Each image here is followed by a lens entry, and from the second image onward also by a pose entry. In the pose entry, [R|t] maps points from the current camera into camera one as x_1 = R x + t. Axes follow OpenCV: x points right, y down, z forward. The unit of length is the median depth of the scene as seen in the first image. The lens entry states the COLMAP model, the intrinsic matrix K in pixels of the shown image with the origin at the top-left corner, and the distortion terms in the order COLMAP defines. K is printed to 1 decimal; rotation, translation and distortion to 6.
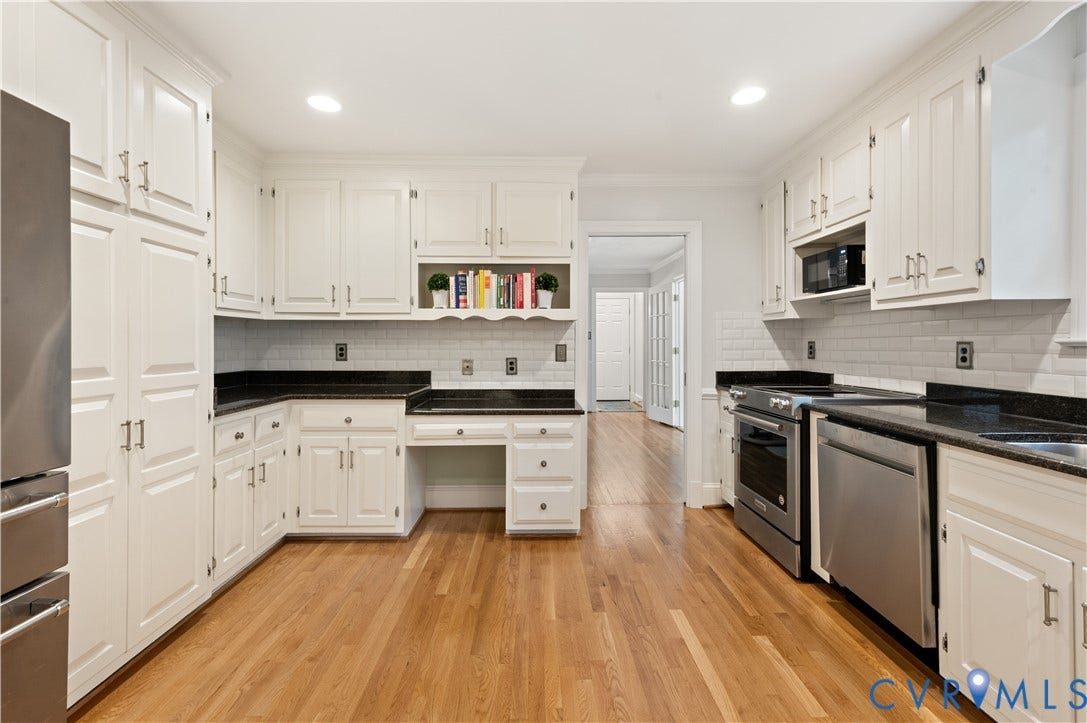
lens RADIAL K [[483.2, 0, 543.2], [0, 483.2, 345.0], [0, 0, 1]] dist [0.014264, -0.000472]
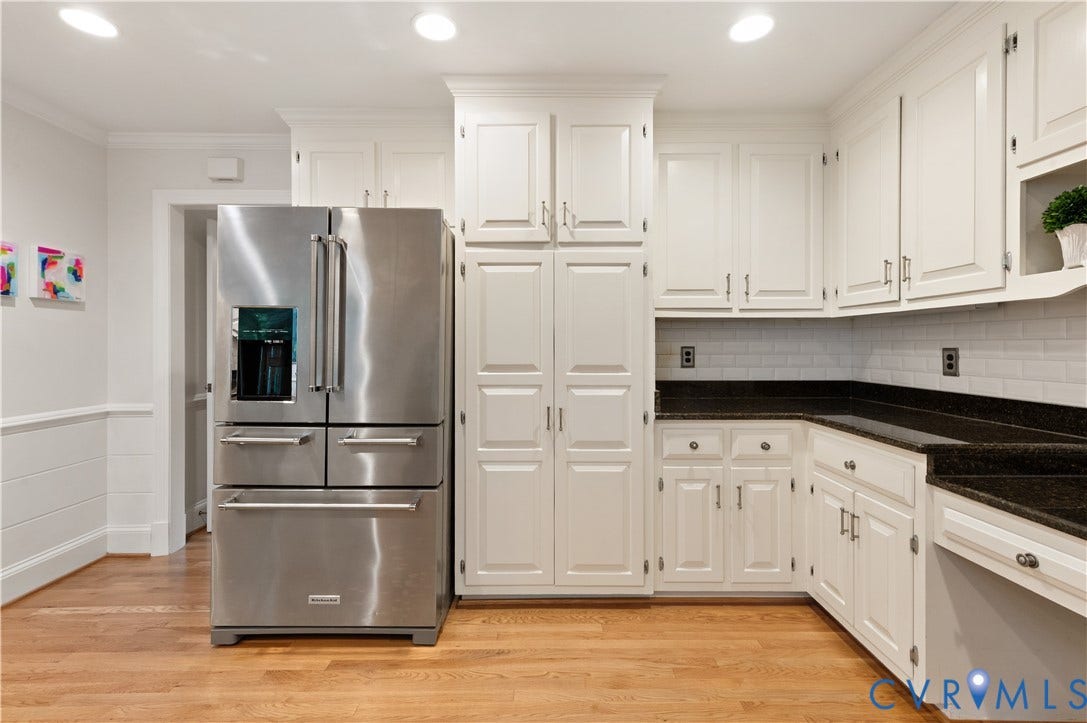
lens RADIAL K [[483.2, 0, 543.2], [0, 483.2, 345.0], [0, 0, 1]] dist [0.014264, -0.000472]
pose [[-0.015562, -0.002482, -0.999876, 0.239738], [-0.003829, 0.999990, -0.002423, -0.003519], [0.999872, 0.003791, -0.015571, 0.544612]]
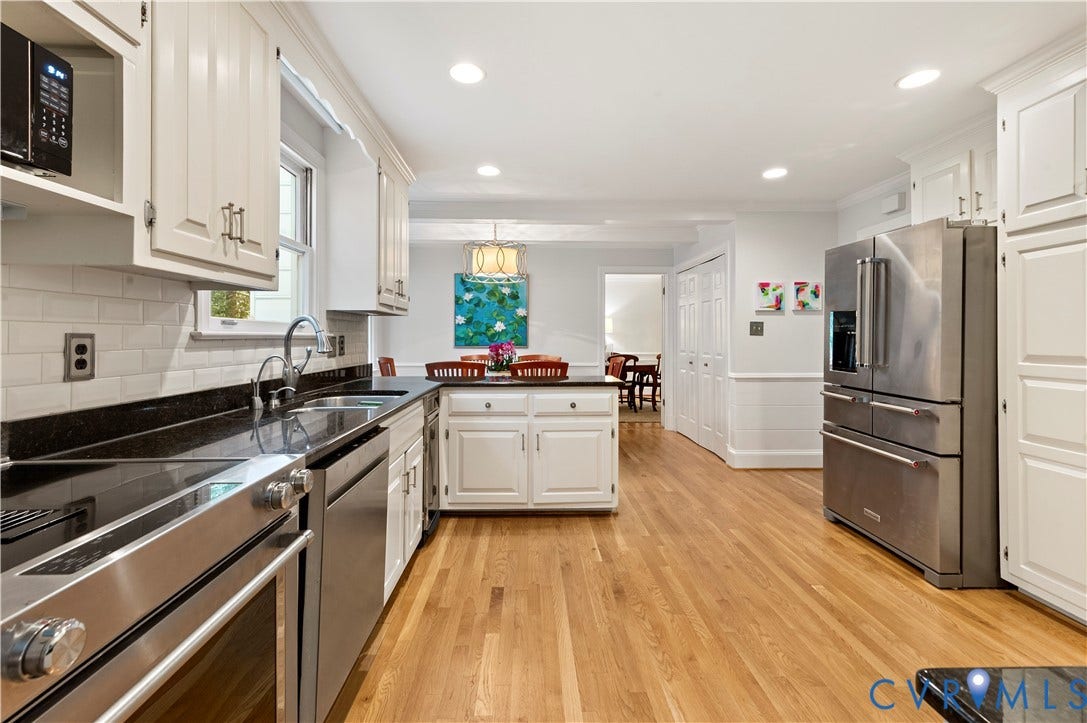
lens RADIAL K [[483.2, 0, 543.2], [0, 483.2, 345.0], [0, 0, 1]] dist [0.014264, -0.000472]
pose [[-0.999897, -0.000377, -0.014334, 0.229207], [-0.000677, 0.999780, 0.020971, -0.004169], [0.014323, 0.020979, -0.999677, 1.137557]]
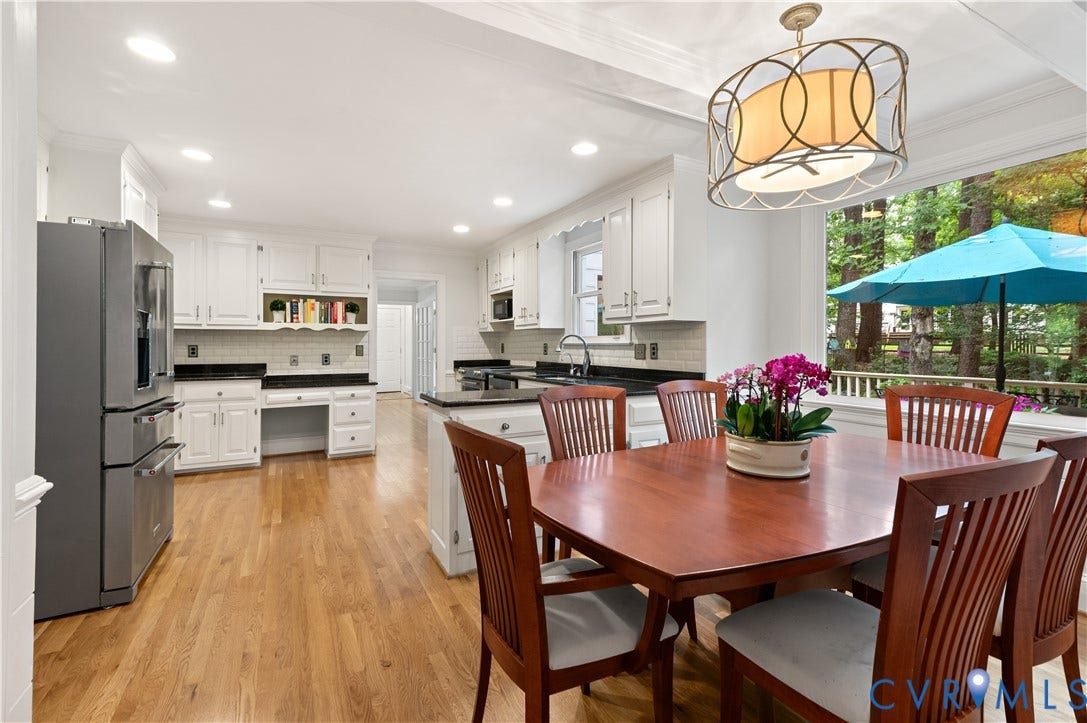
lens RADIAL K [[483.2, 0, 543.2], [0, 483.2, 345.0], [0, 0, 1]] dist [0.014264, -0.000472]
pose [[0.892414, -0.001141, 0.451217, -0.162999], [0.003598, 0.999983, -0.004587, 0.007786], [-0.451204, 0.005717, 0.892403, -0.805440]]
